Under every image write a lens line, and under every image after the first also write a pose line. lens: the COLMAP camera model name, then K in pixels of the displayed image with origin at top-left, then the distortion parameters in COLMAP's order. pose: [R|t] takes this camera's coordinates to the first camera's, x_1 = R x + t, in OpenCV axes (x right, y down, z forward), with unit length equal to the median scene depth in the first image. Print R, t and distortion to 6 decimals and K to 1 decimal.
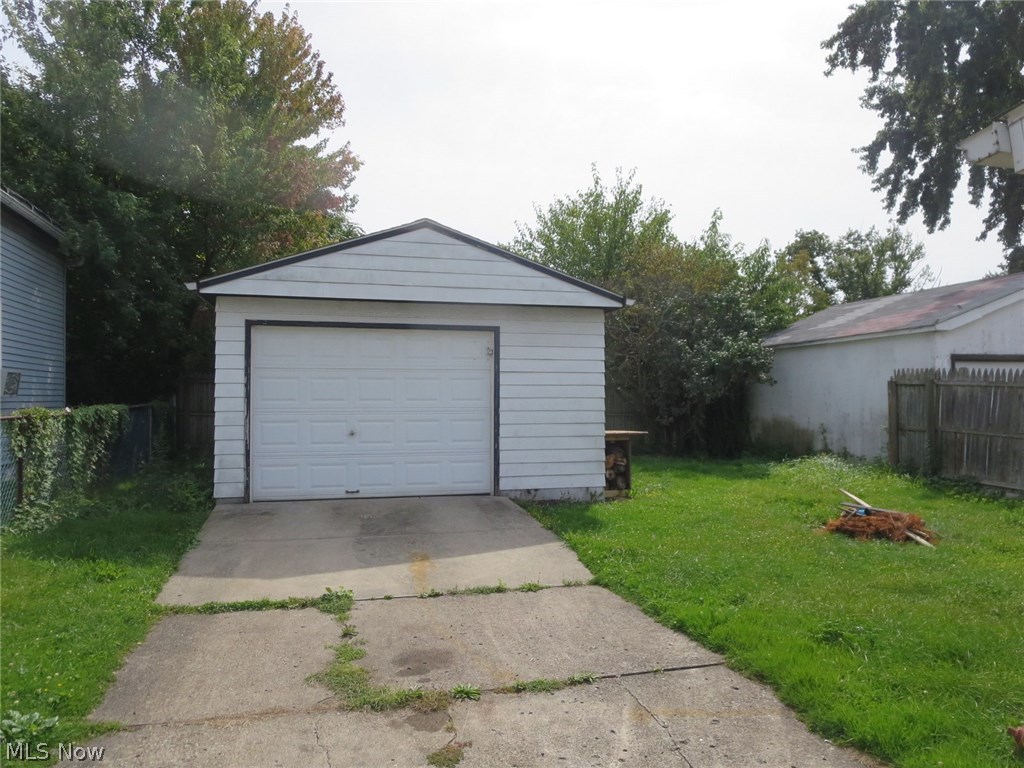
lens RADIAL K [[731.3, 0, 512.0], [0, 731.3, 384.0], [0, 0, 1]] dist [-0.009190, 0.000618]
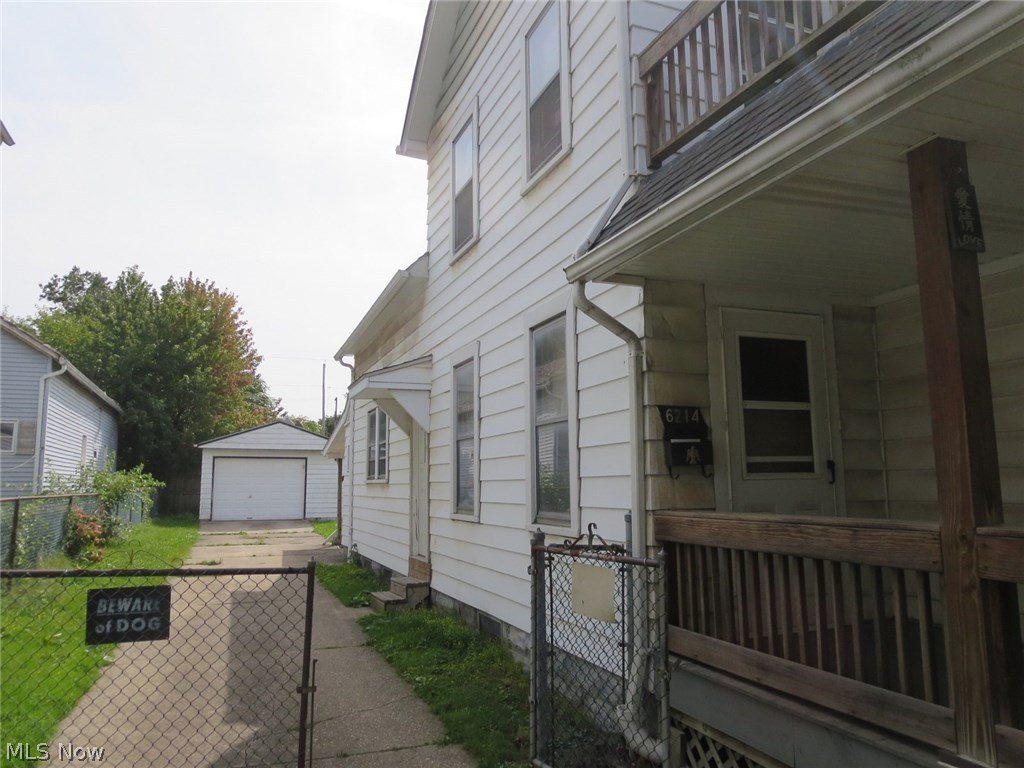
lens RADIAL K [[700.8, 0, 512.0], [0, 700.8, 384.0], [0, 0, 1]] dist [-0.028691, -0.001316]
pose [[0.990999, 0.011942, 0.133332, 0.402524], [0.005352, 0.991682, -0.128600, -0.010864], [-0.133759, 0.128156, 0.982693, -1.764349]]
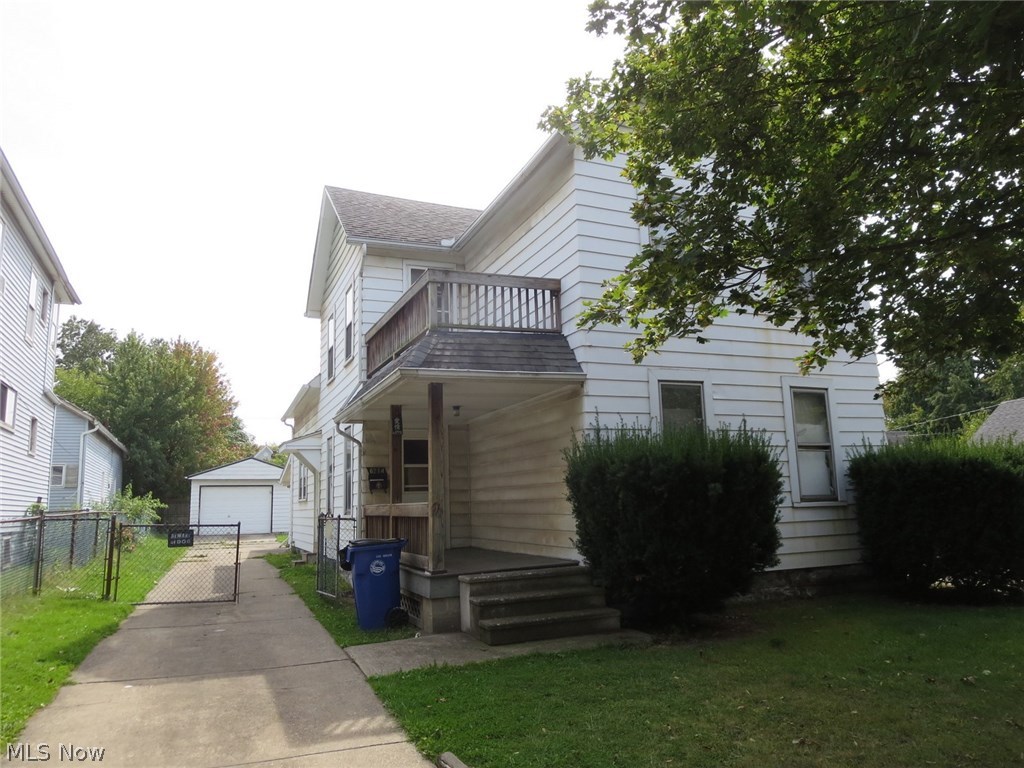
lens RADIAL K [[731.3, 0, 512.0], [0, 731.3, 384.0], [0, 0, 1]] dist [-0.009190, 0.000618]
pose [[0.990444, -0.001350, 0.137910, 0.657231], [0.022677, 0.987937, -0.153185, 0.005861], [-0.136040, 0.154849, 0.978527, -2.762894]]
